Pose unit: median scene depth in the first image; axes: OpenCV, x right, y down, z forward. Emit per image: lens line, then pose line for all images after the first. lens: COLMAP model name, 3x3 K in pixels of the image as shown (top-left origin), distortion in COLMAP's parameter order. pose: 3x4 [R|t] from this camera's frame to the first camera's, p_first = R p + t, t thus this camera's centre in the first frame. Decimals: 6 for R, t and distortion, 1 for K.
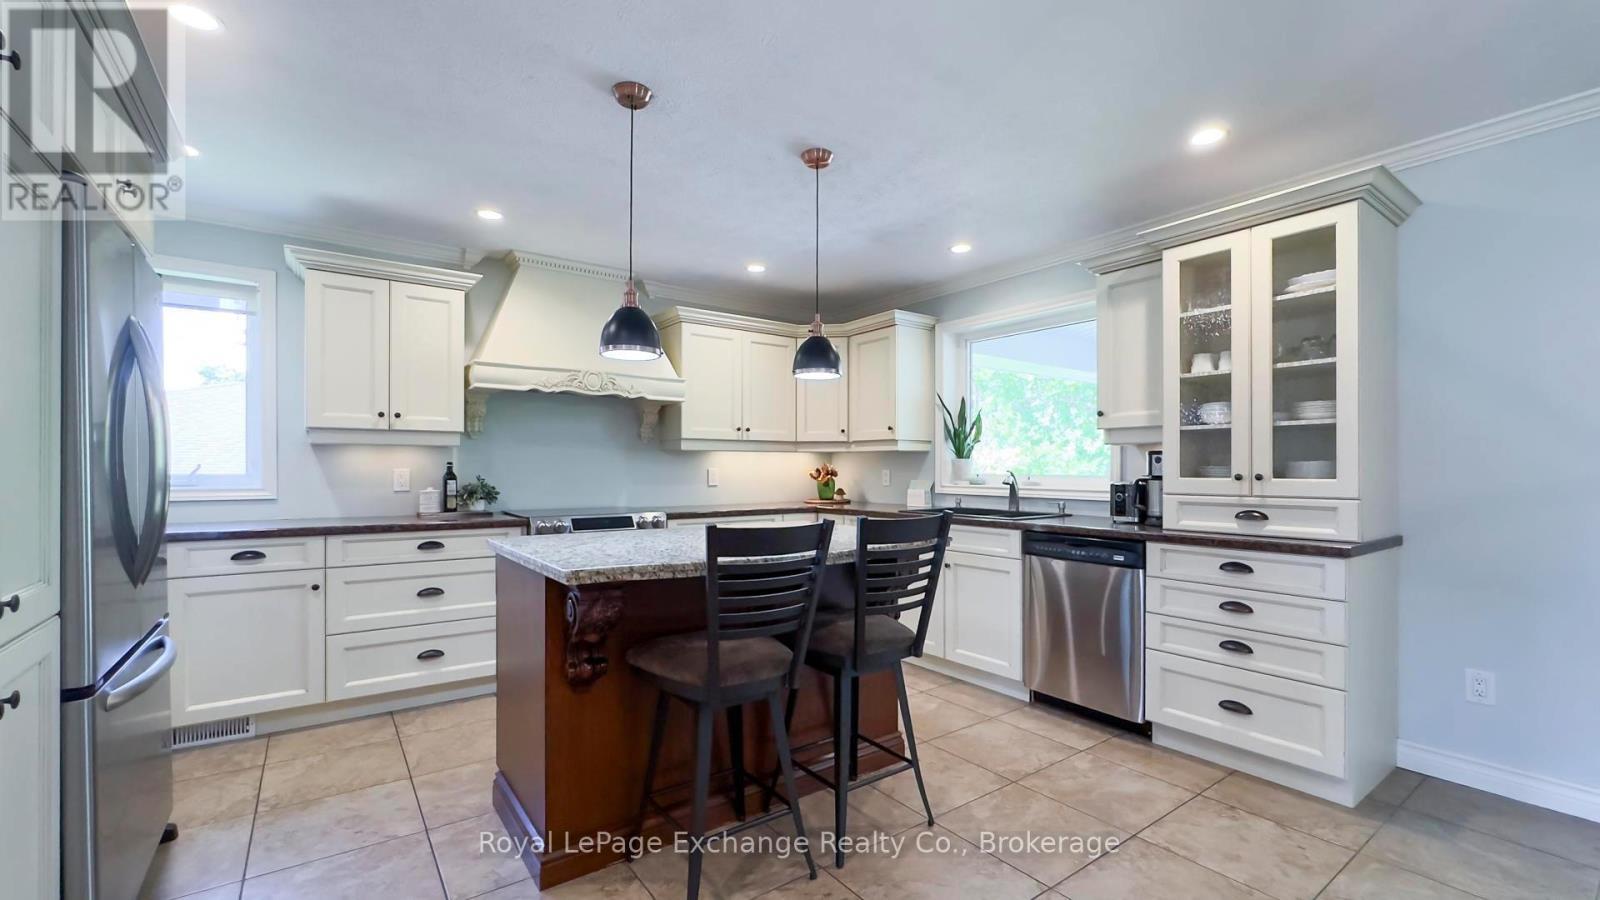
lens RADIAL K [[668.4, 0, 799.3], [0, 668.4, 459.7], [0, 0, 1]] dist [-0.000523, -0.000021]
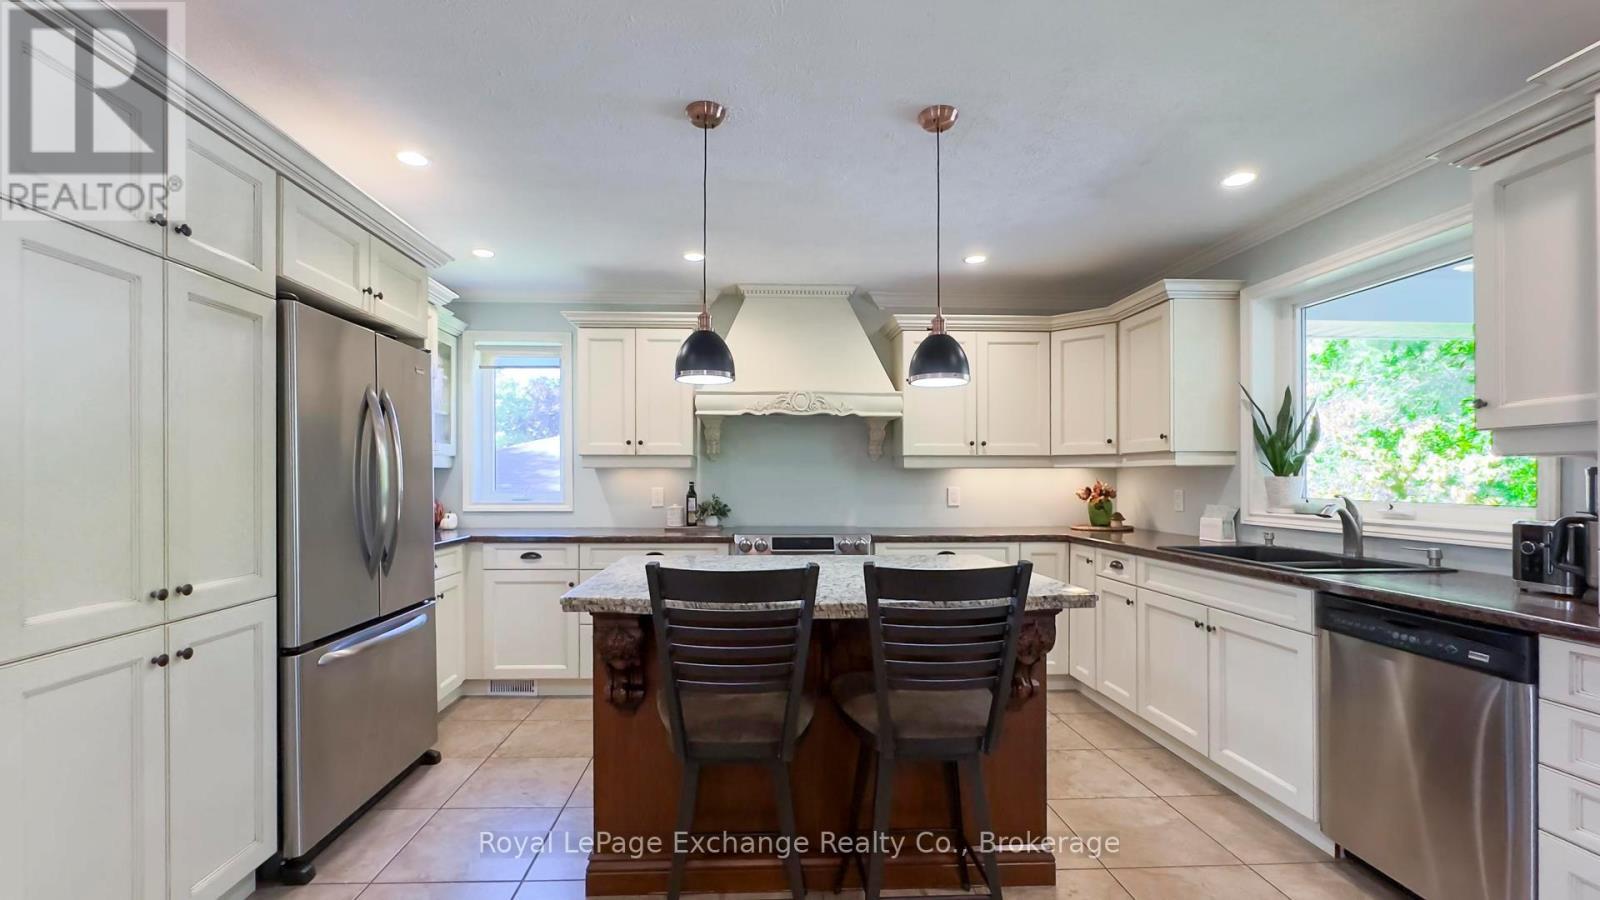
lens RADIAL K [[668.3, 0, 771.7], [0, 668.3, 470.4], [0, 0, 1]] dist [-0.002365, 0.000080]
pose [[0.829441, -0.007981, -0.558537, 0.226860], [0.007716, 0.999966, -0.002830, -0.011689], [0.558540, -0.001963, 0.829475, 0.145295]]
